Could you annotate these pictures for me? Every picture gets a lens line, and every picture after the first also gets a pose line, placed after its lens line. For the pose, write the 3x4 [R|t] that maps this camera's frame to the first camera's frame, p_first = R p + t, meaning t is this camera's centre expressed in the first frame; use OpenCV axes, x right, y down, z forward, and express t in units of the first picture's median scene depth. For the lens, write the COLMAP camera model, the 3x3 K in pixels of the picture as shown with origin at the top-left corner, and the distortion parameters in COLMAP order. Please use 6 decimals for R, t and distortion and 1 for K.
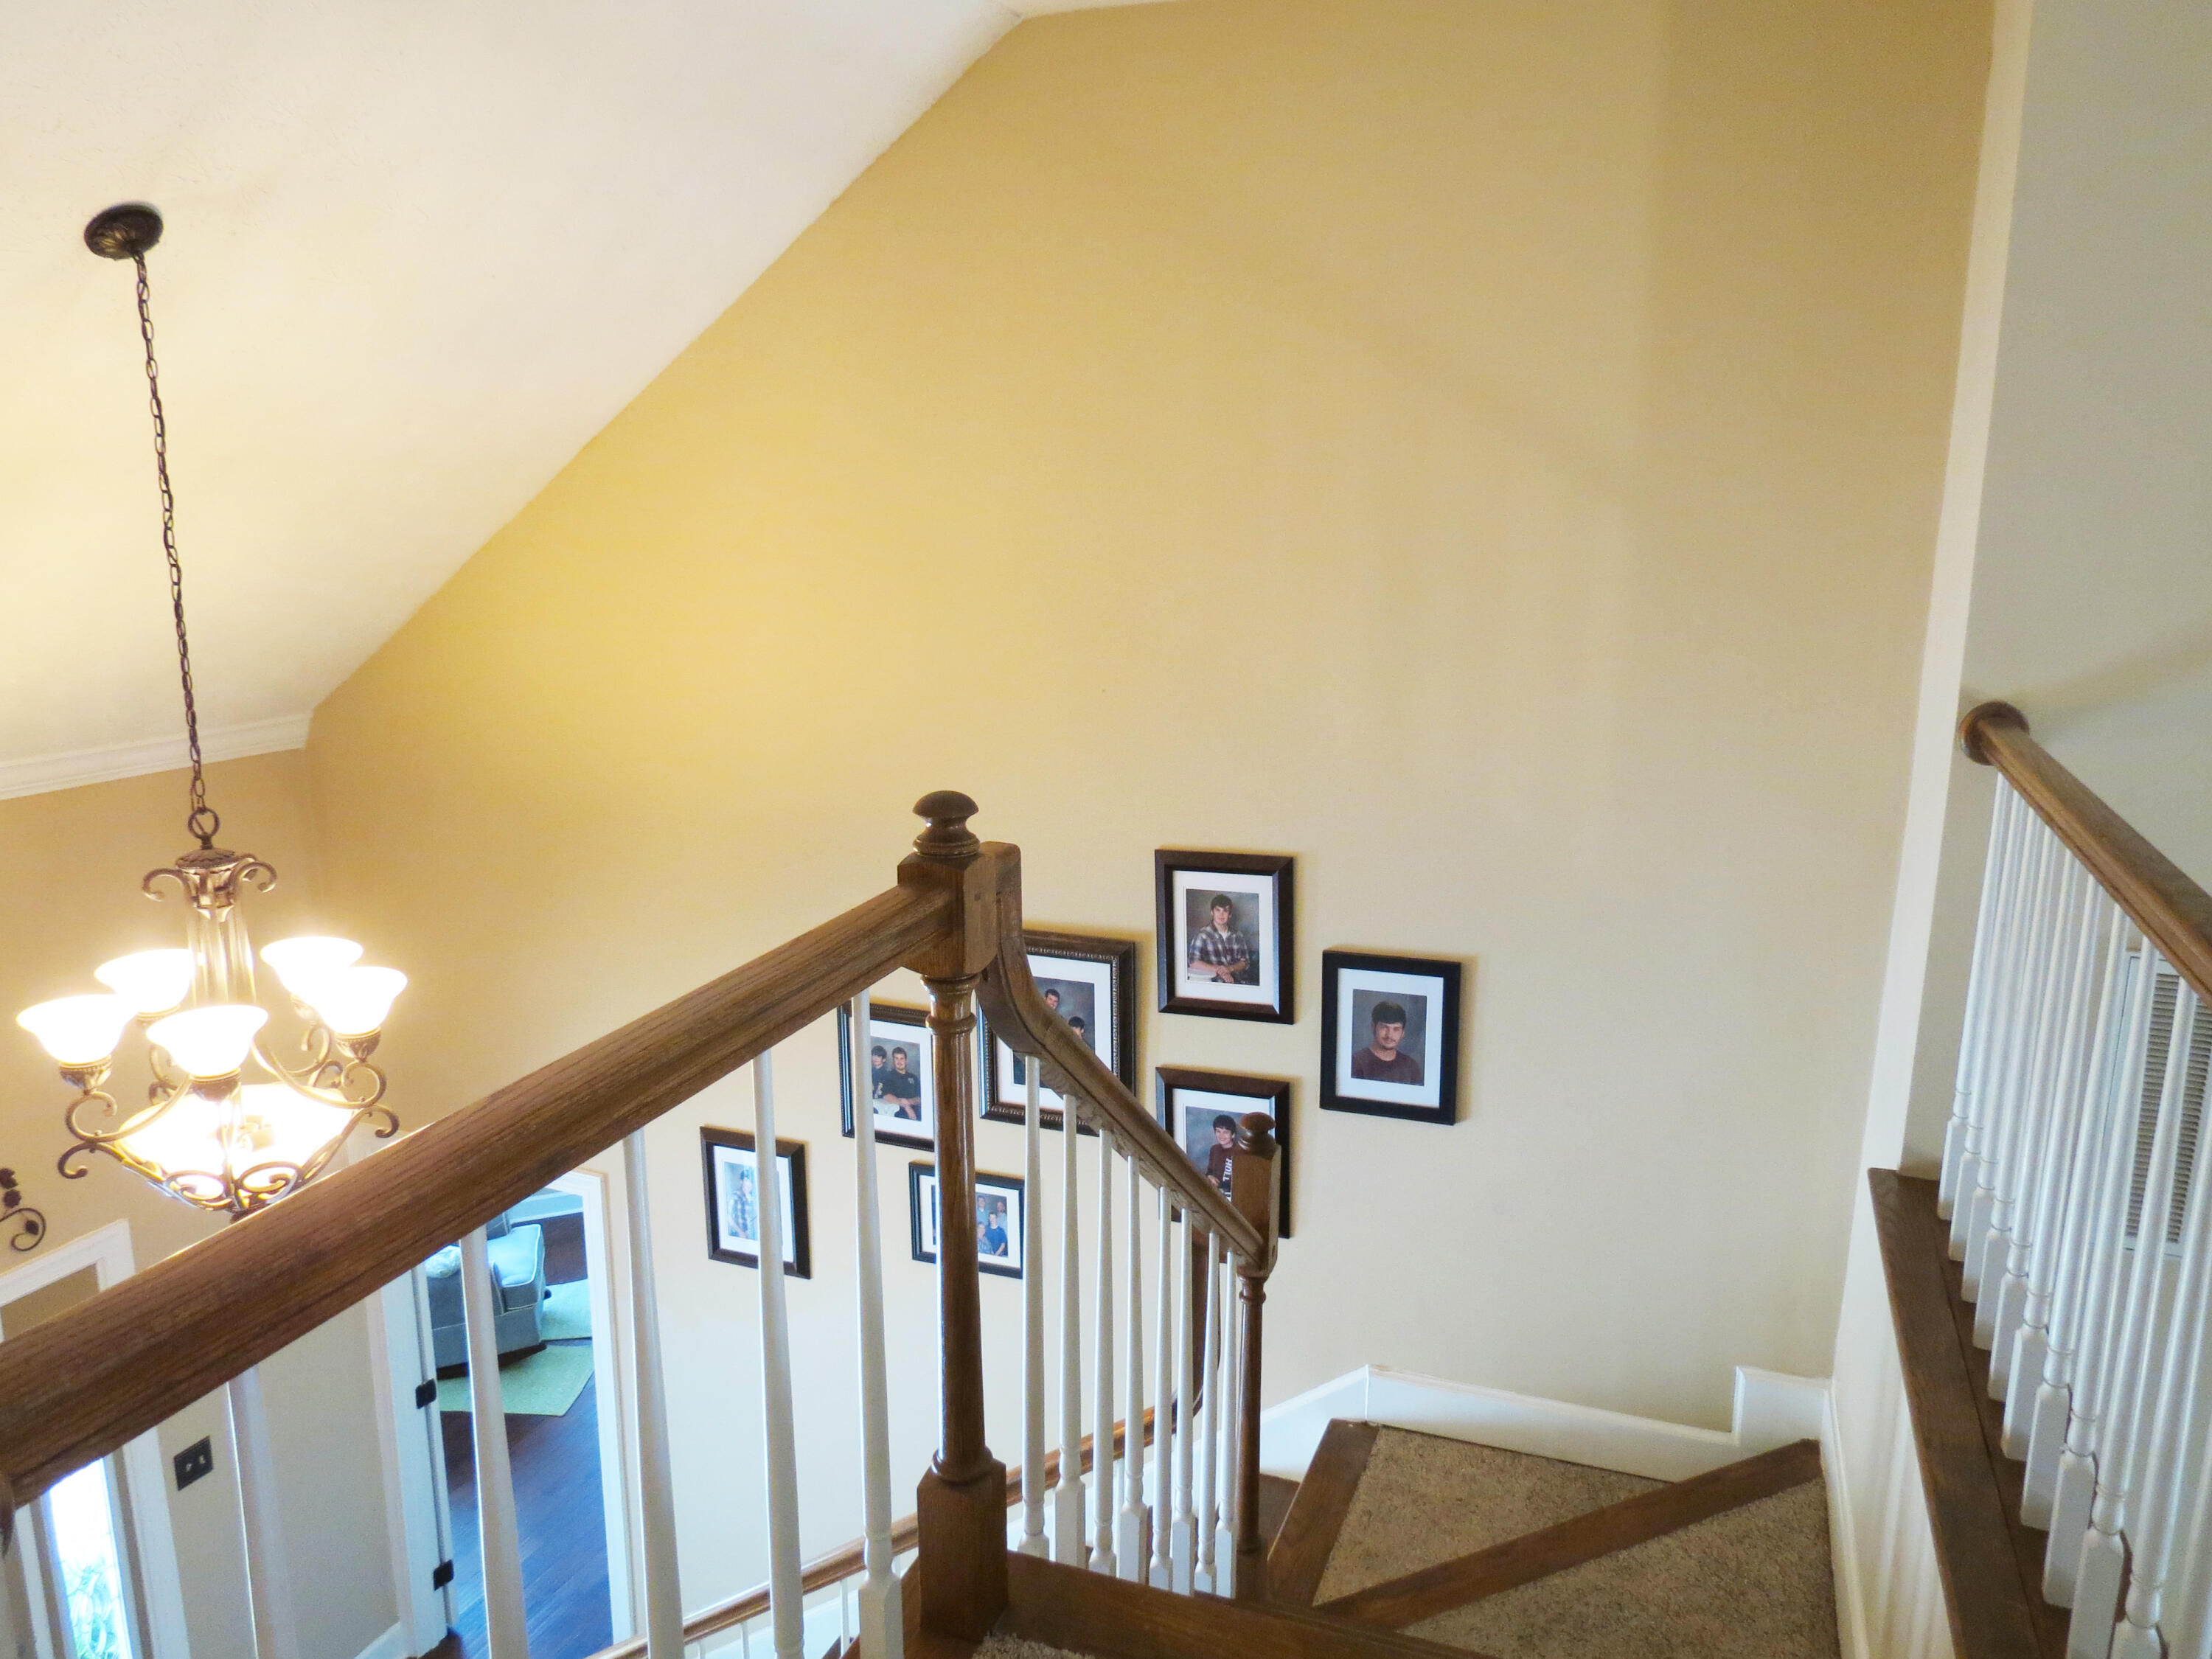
lens RADIAL K [[1577.2, 0, 1095.4], [0, 1577.2, 825.0], [0, 0, 1]] dist [-0.026323, 0.006605]
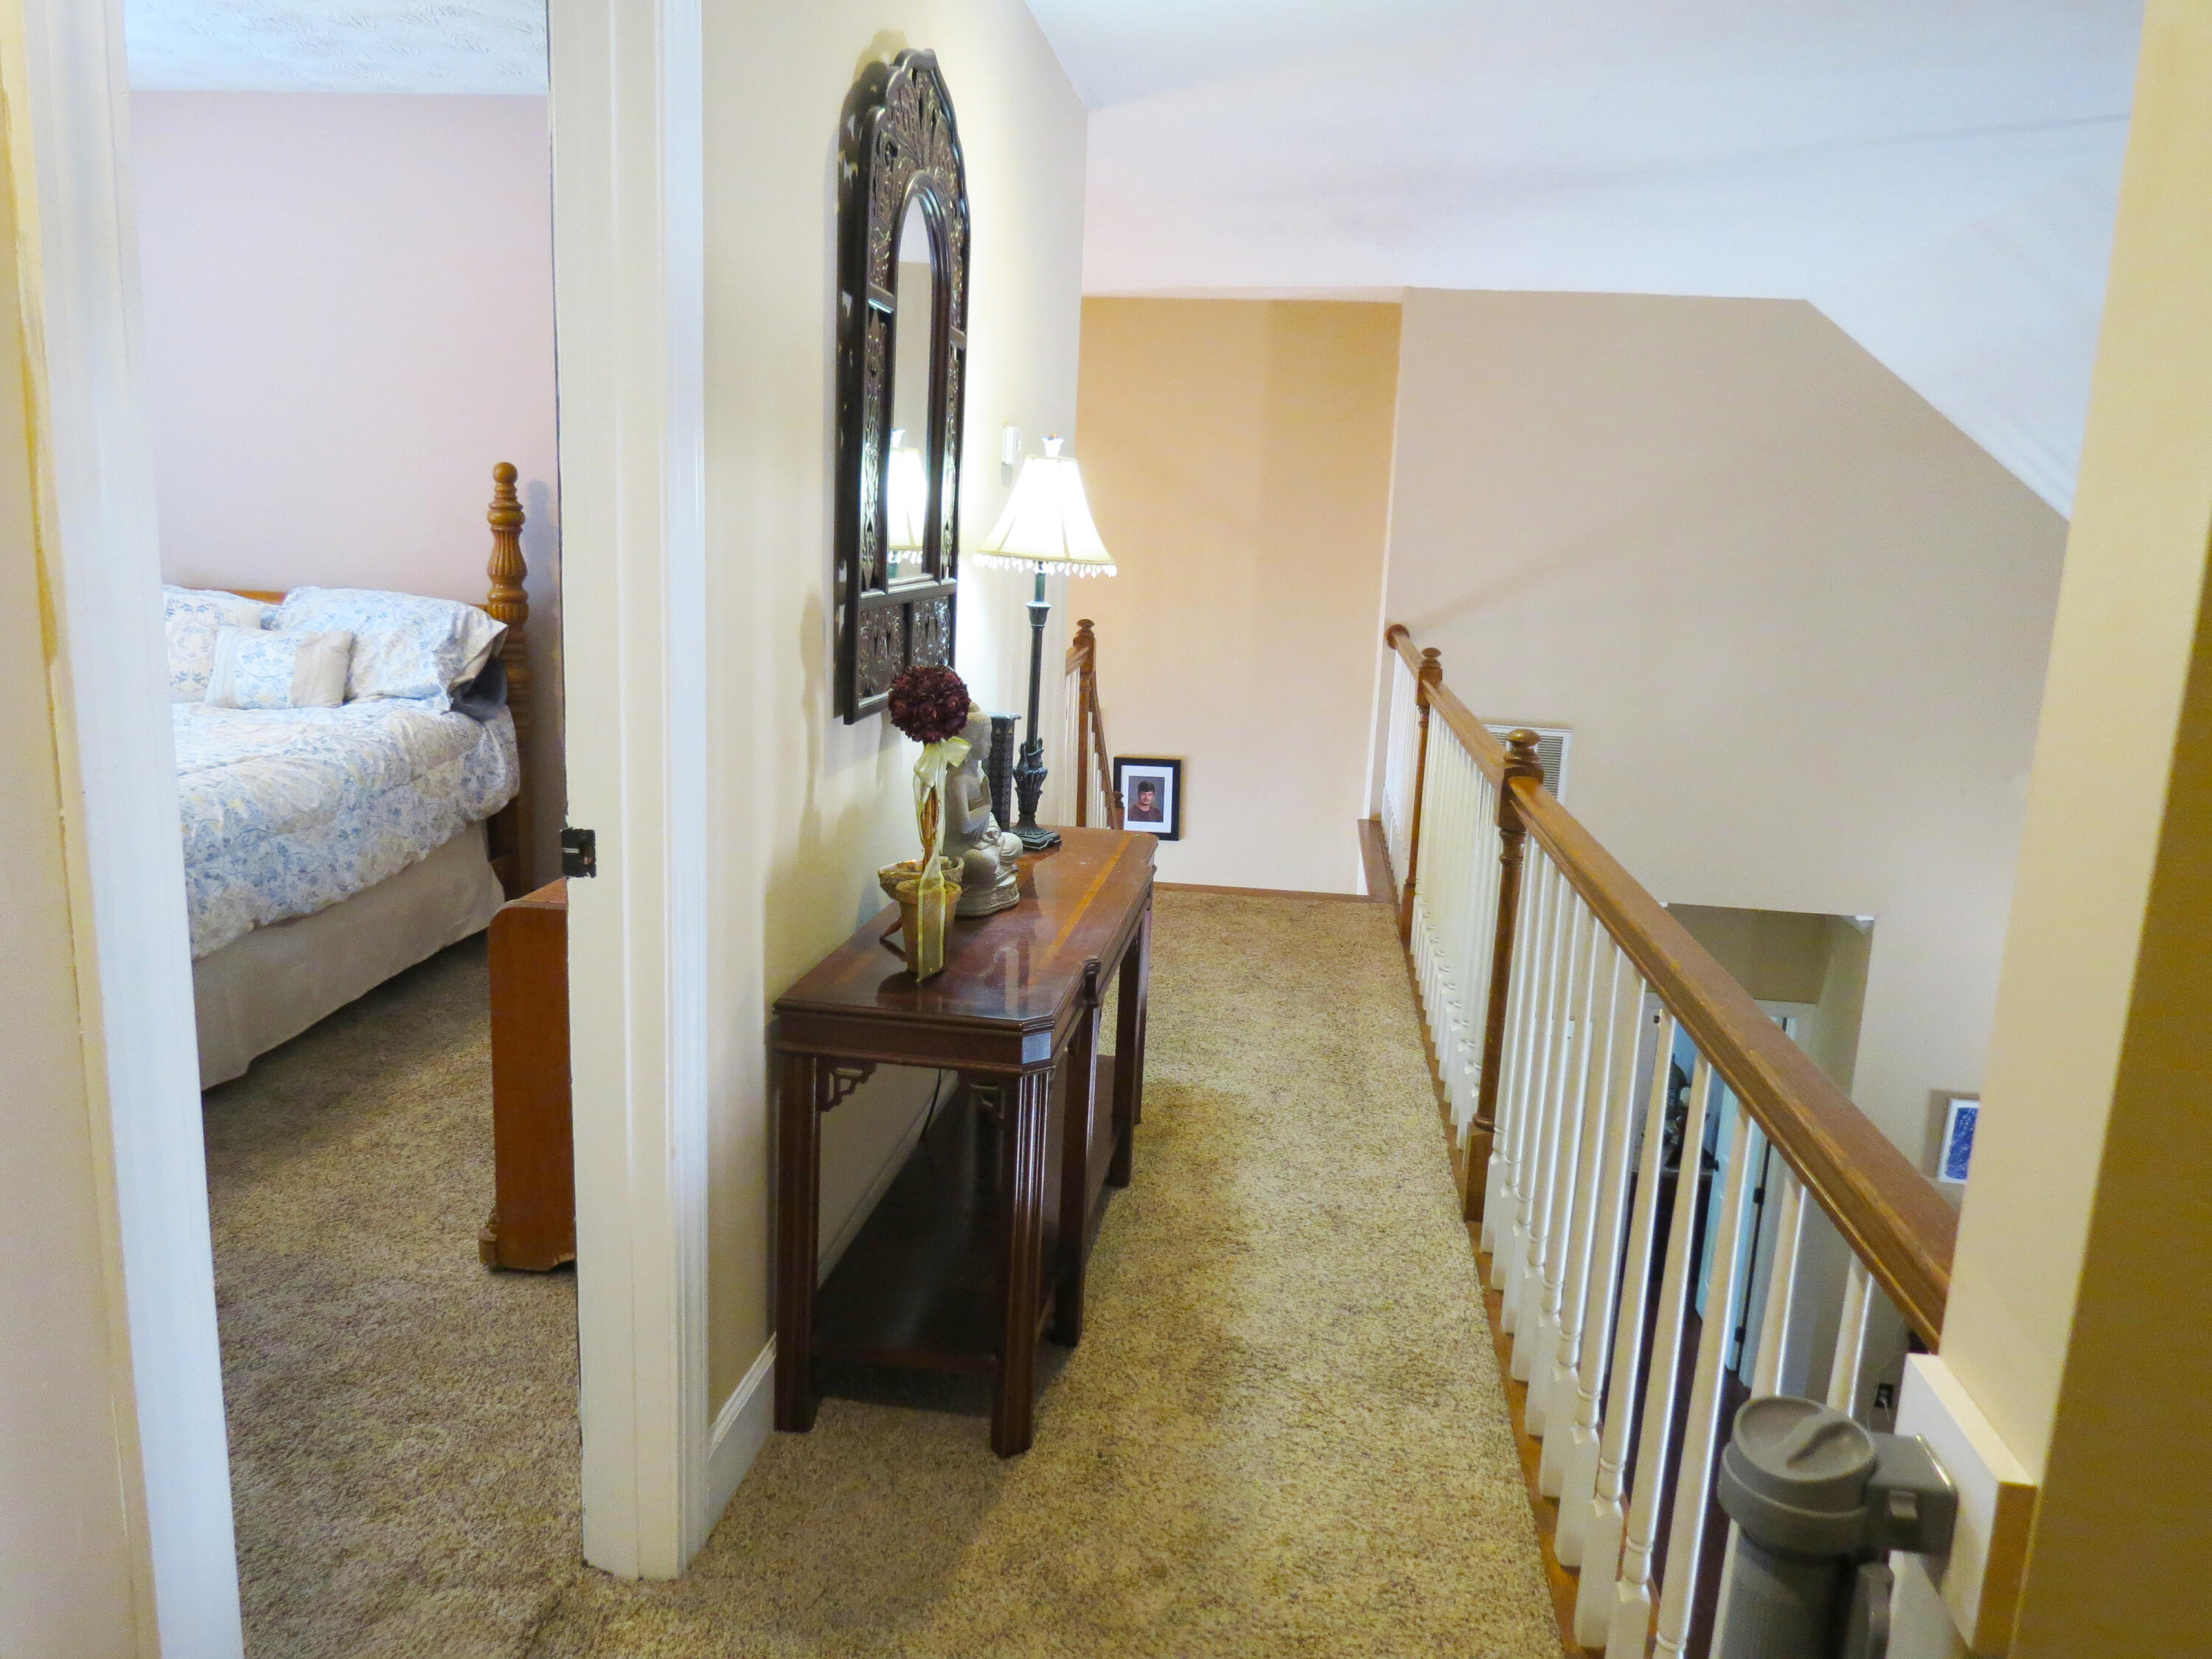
lens RADIAL K [[1577.2, 0, 1120.1], [0, 1577.2, 827.1], [0, 0, 1]] dist [-0.026323, 0.006605]
pose [[0.965170, -0.016442, 0.261106, -0.385492], [0.020809, 0.999686, -0.013969, 0.201070], [-0.260794, 0.018915, 0.965209, -0.975667]]
